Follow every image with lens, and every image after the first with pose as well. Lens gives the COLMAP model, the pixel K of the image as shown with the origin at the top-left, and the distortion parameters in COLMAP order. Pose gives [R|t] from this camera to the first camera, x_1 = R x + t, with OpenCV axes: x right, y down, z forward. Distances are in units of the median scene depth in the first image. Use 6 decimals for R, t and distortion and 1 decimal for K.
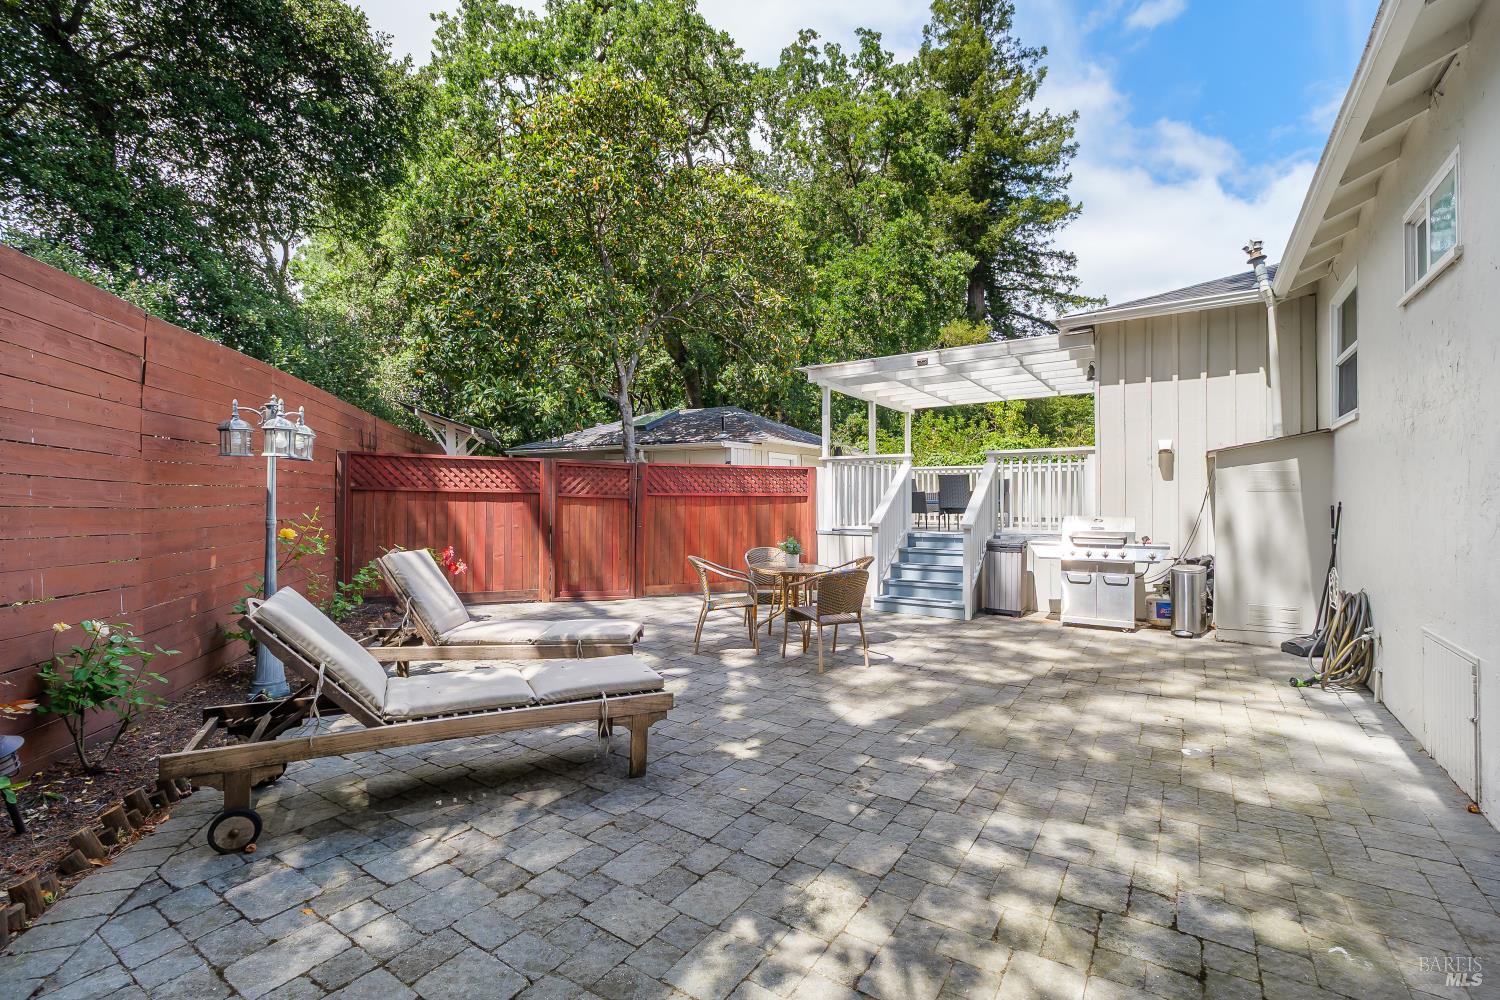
lens RADIAL K [[680.9, 0, 748.0], [0, 680.9, 496.4], [0, 0, 1]] dist [0.001253, 0.000259]
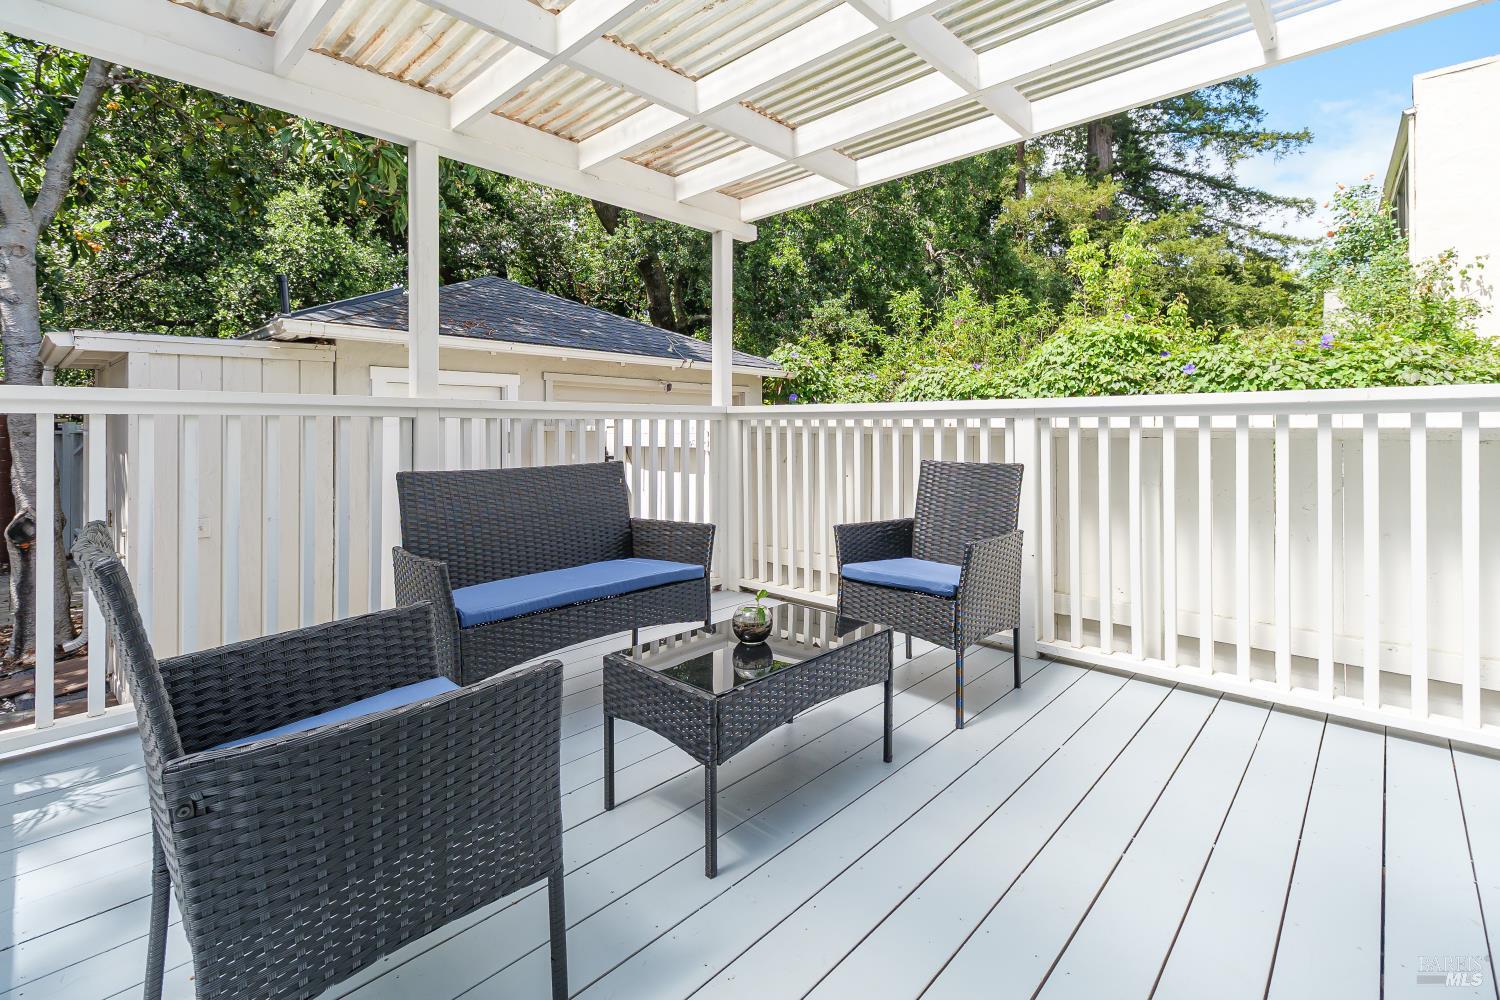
lens RADIAL K [[680.9, 0, 766.3], [0, 680.9, 433.8], [0, 0, 1]] dist [0.001253, 0.000259]
pose [[0.986350, -0.008506, -0.164444, 0.110039], [0.010735, 0.999862, 0.012672, -0.011731], [0.164313, -0.014265, 0.986305, 0.249433]]
